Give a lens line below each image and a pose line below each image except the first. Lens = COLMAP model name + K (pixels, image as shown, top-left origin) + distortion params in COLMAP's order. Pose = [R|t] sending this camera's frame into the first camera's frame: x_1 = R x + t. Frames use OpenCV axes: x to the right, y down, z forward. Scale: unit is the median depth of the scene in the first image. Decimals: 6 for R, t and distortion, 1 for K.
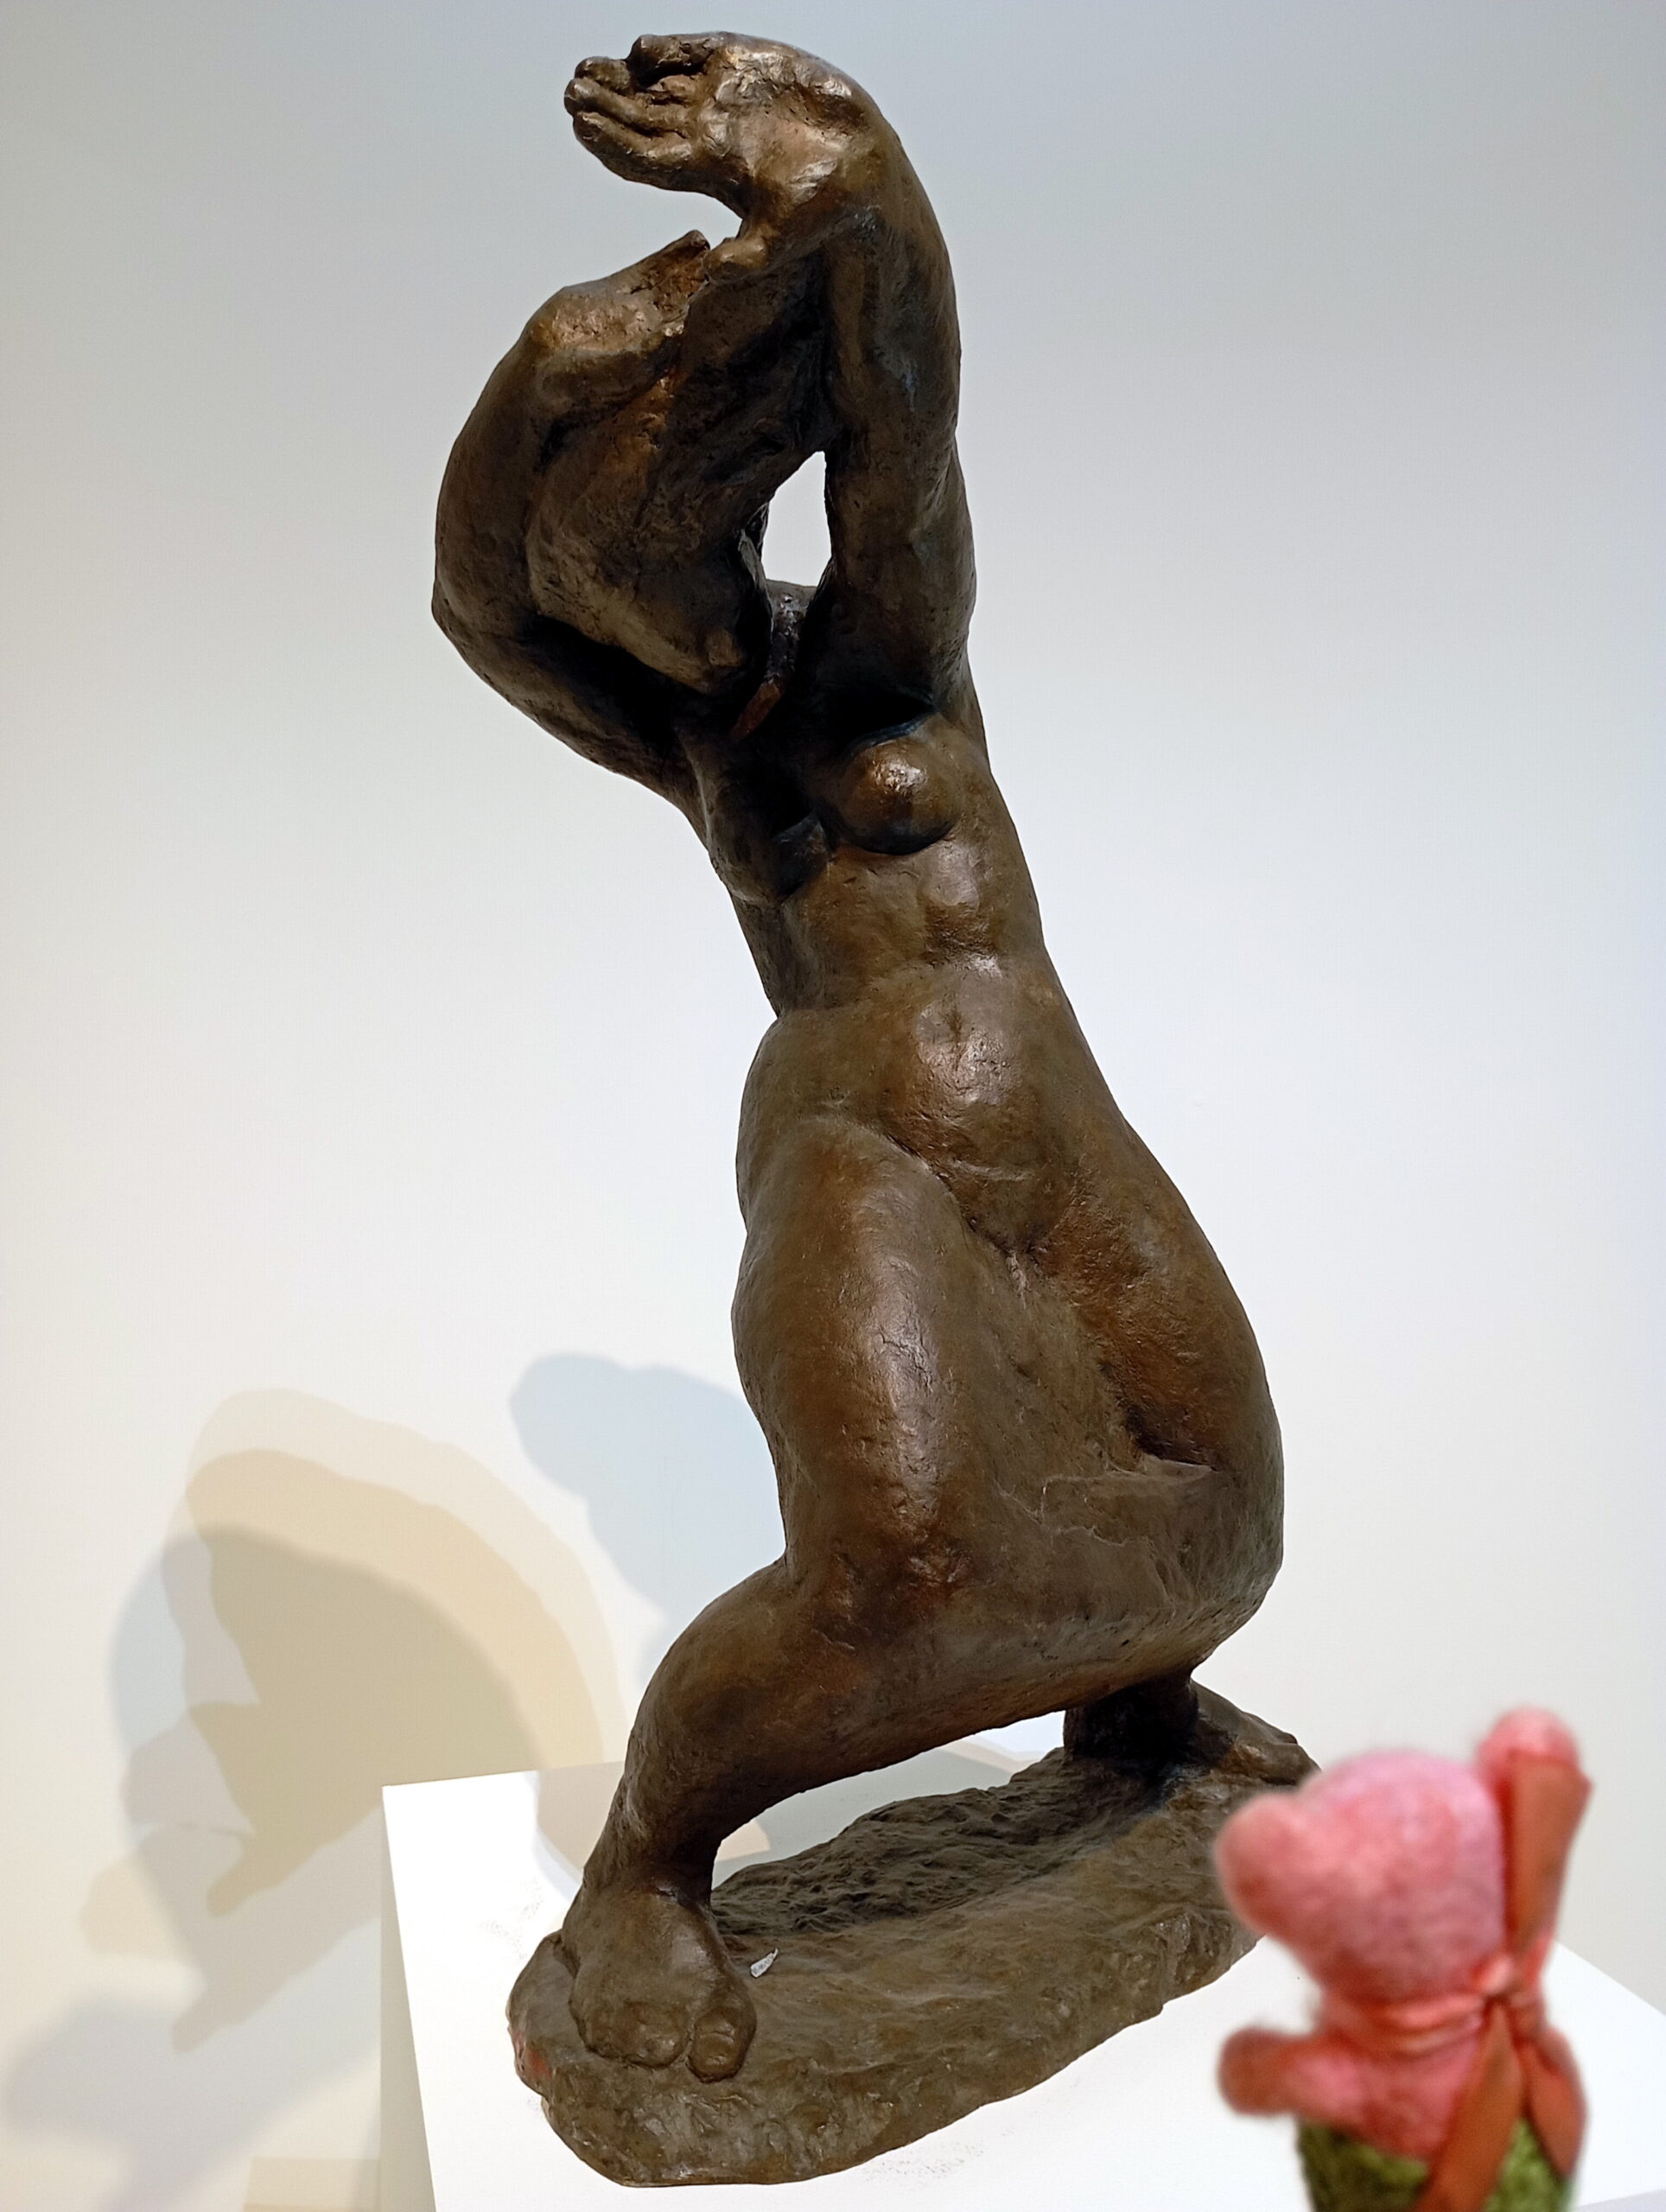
lens RADIAL K [[1784.8, 0, 833.0], [0, 1784.8, 1106.0], [0, 0, 1]] dist [0.057255, -0.090769]
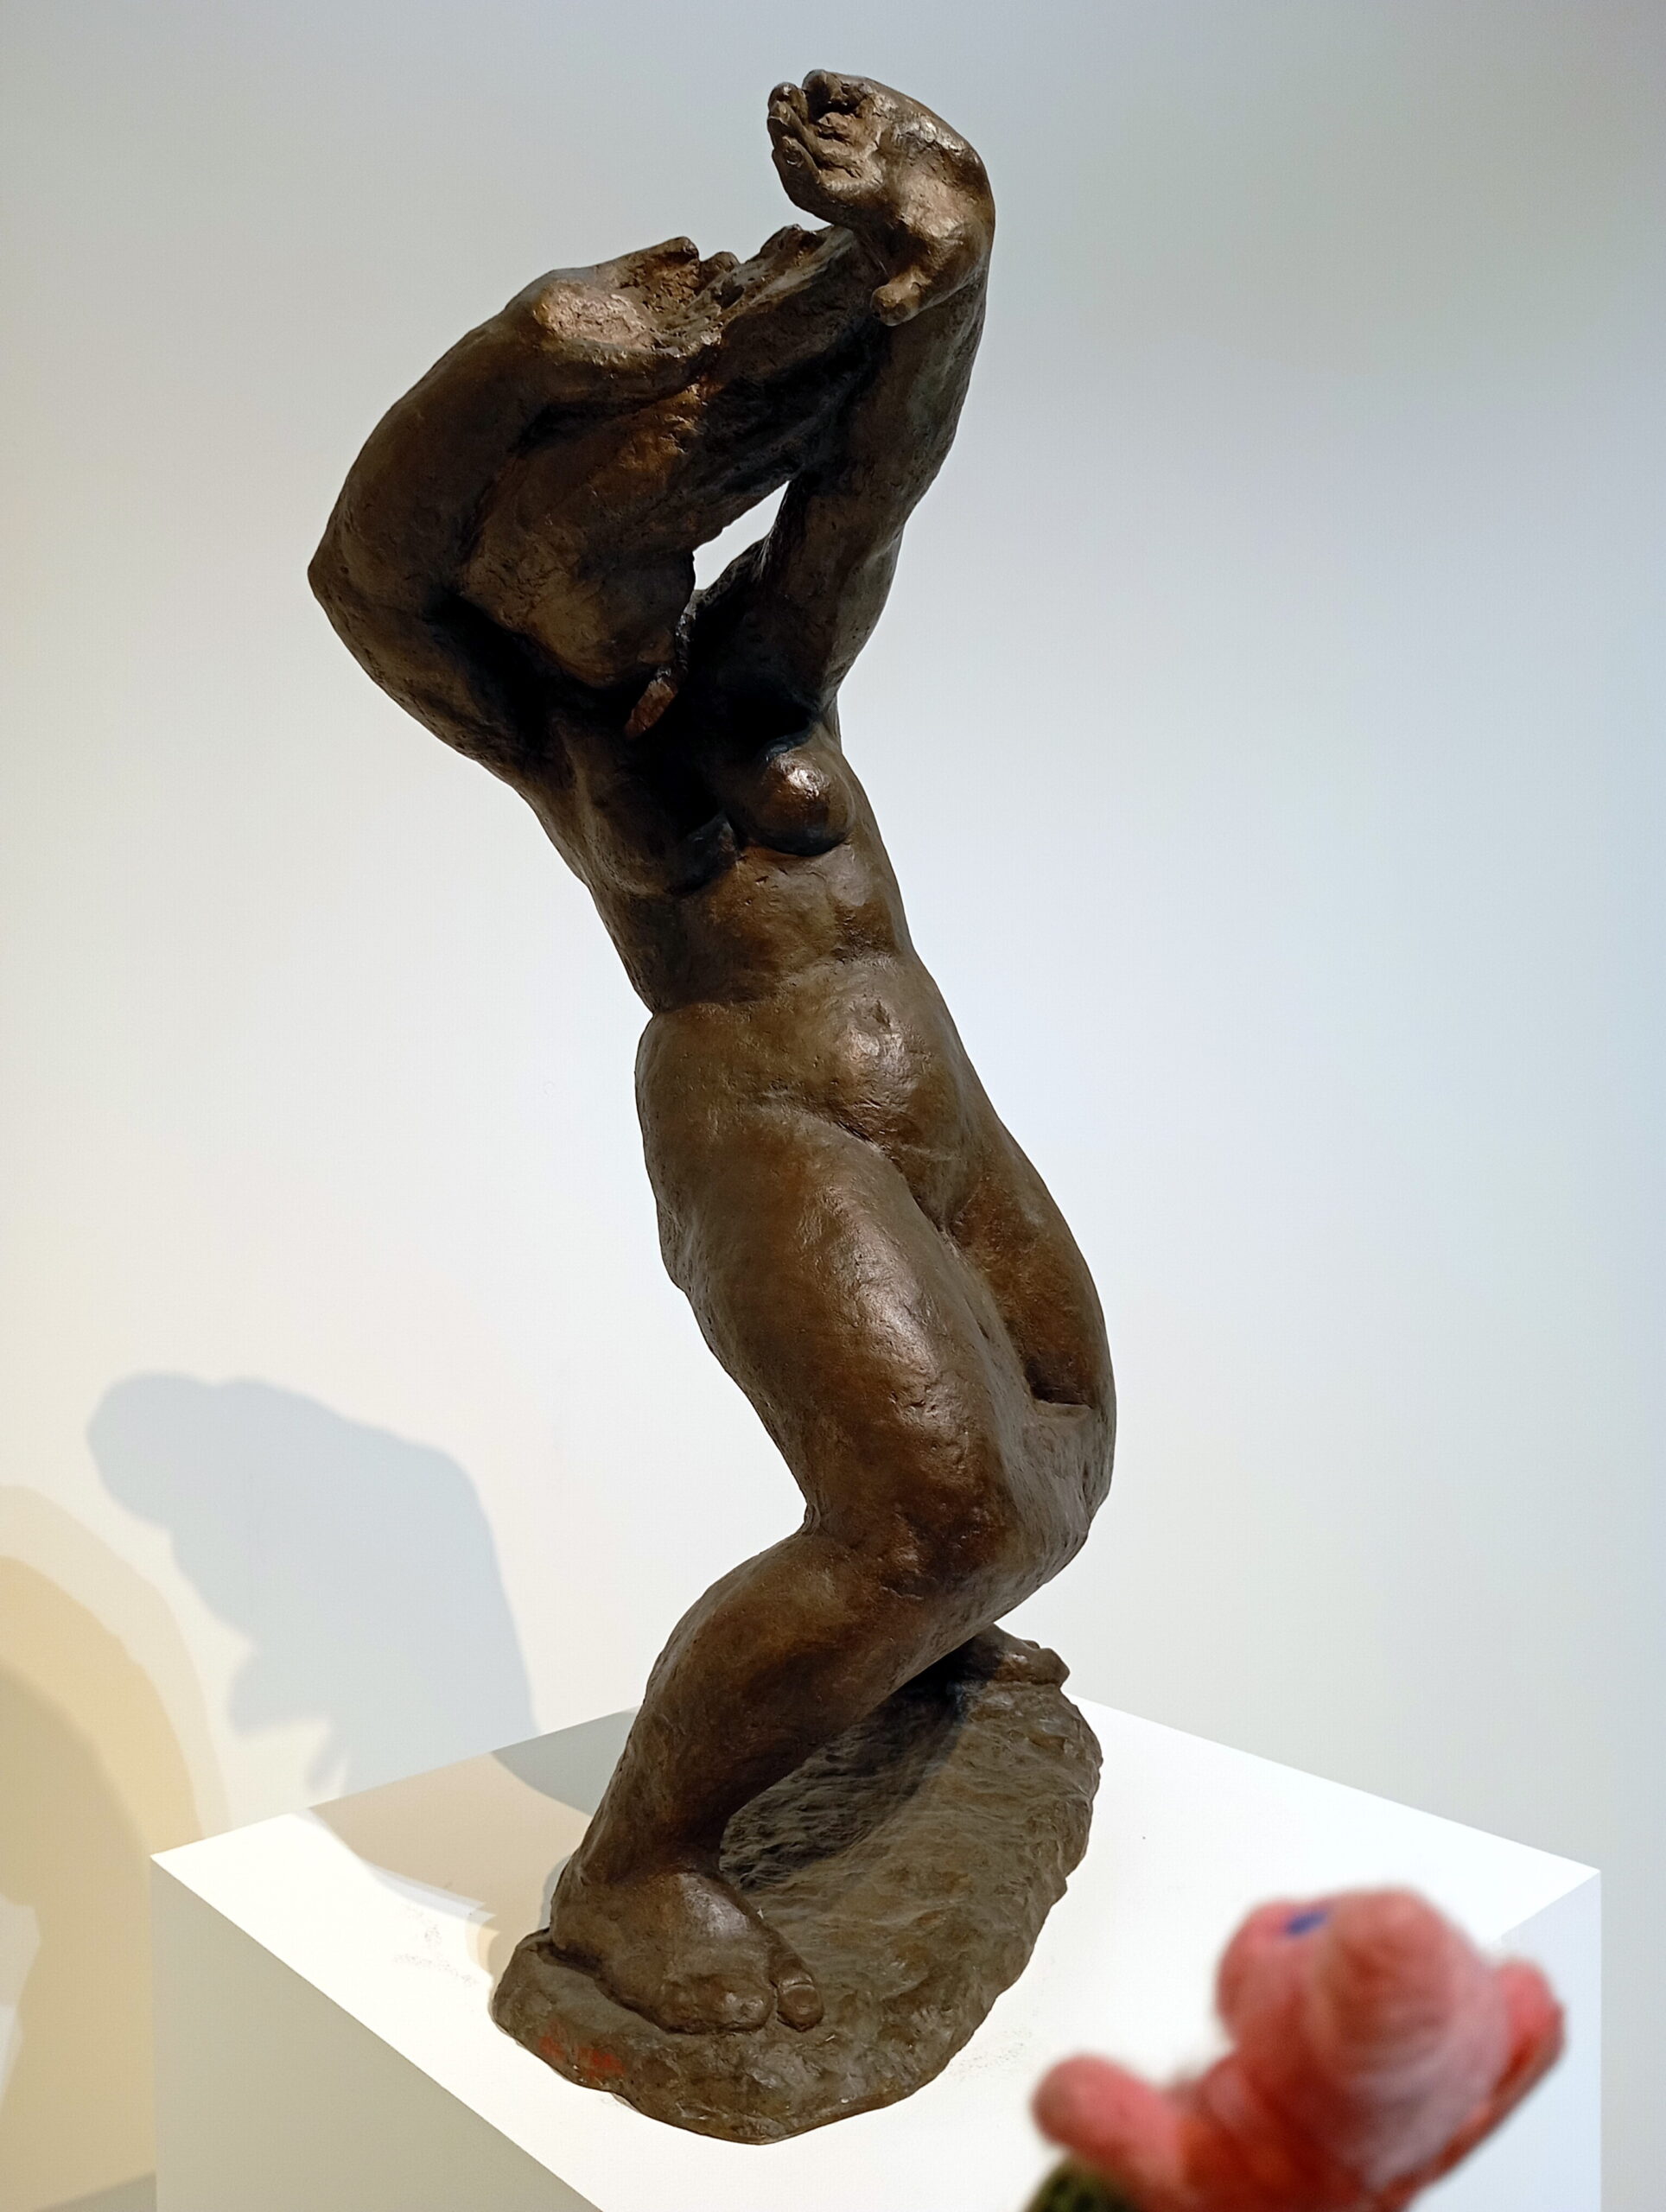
lens RADIAL K [[1784.8, 0, 833.0], [0, 1784.8, 1106.0], [0, 0, 1]] dist [0.057255, -0.090769]
pose [[0.906491, -0.026796, 0.421373, -0.416640], [0.022029, 0.999626, 0.016177, -0.010659], [-0.421649, -0.005382, 0.906743, 0.039573]]
